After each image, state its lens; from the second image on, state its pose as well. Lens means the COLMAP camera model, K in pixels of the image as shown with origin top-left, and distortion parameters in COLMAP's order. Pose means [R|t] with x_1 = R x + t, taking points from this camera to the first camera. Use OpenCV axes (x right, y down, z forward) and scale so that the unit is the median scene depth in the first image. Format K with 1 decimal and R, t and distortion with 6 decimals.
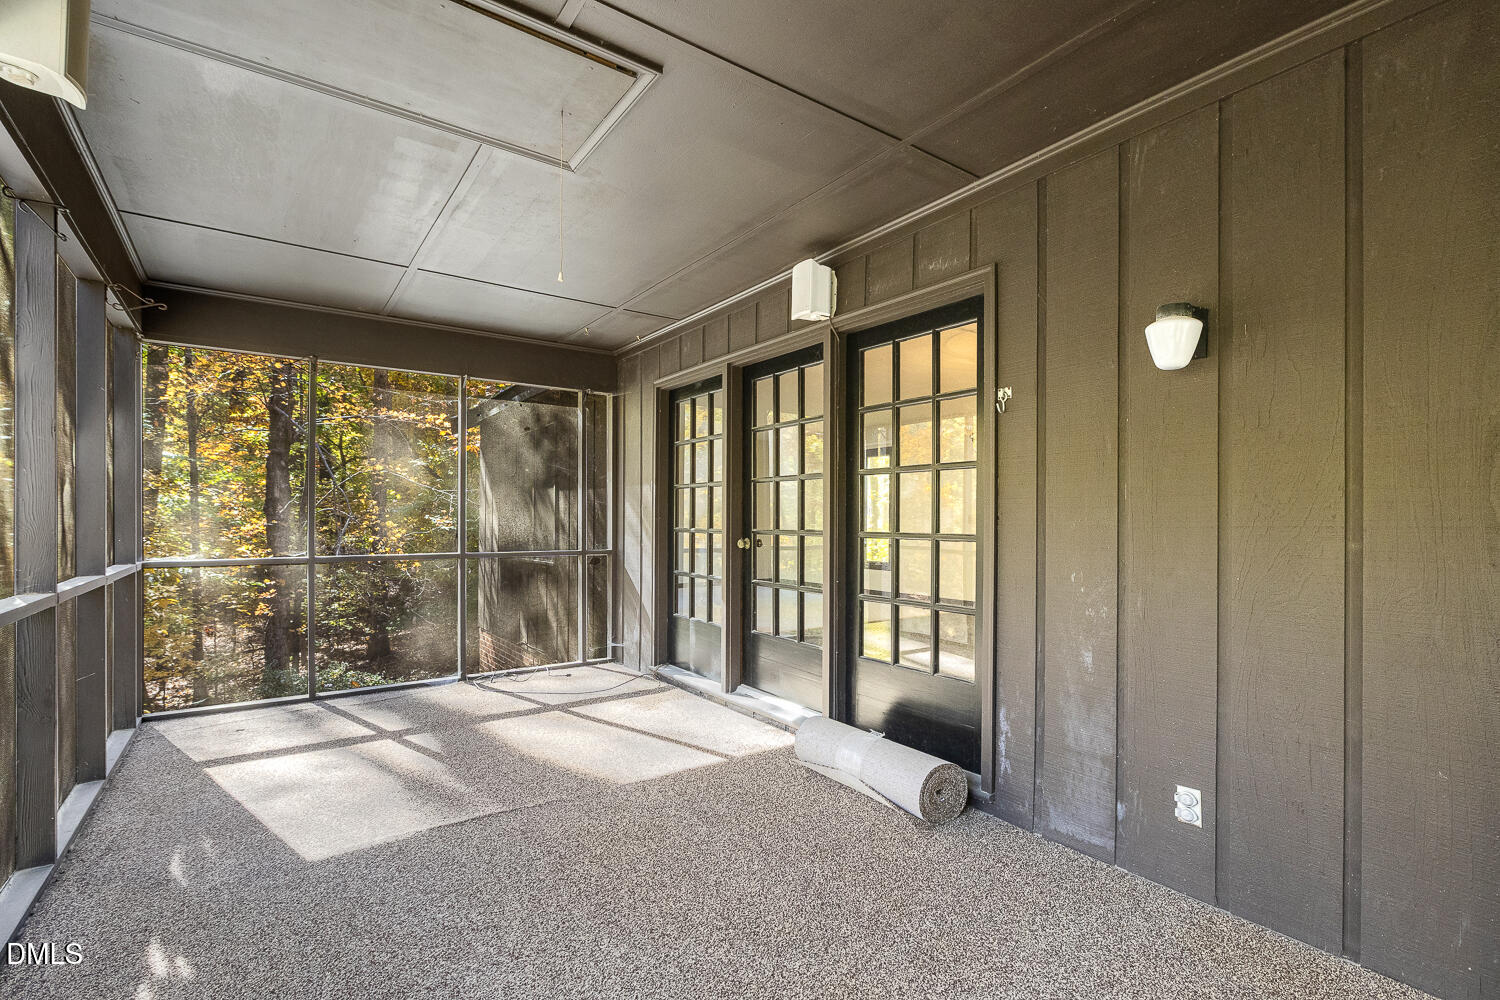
lens RADIAL K [[690.6, 0, 749.9], [0, 690.6, 516.1], [0, 0, 1]] dist [0.000164, -0.000230]
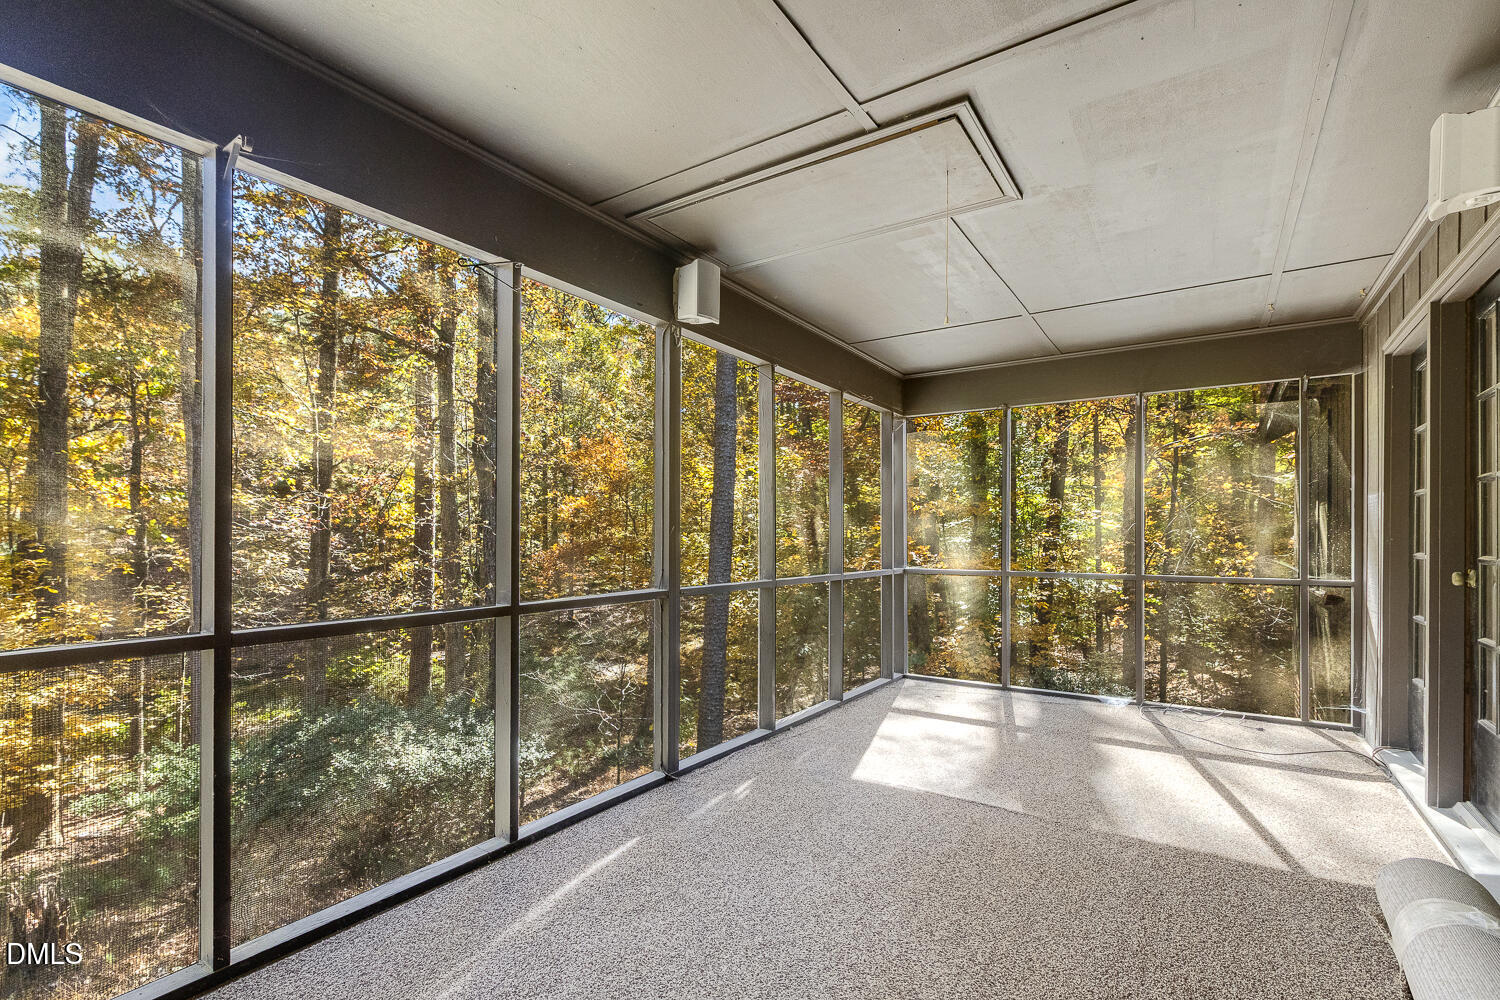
lens RADIAL K [[690.6, 0, 755.6], [0, 690.6, 534.1], [0, 0, 1]] dist [0.000164, -0.000230]
pose [[0.361004, -0.005591, -0.932547, 0.430702], [0.001333, 0.999984, -0.005479, 0.001730], [0.932563, 0.000735, 0.361006, 0.206690]]
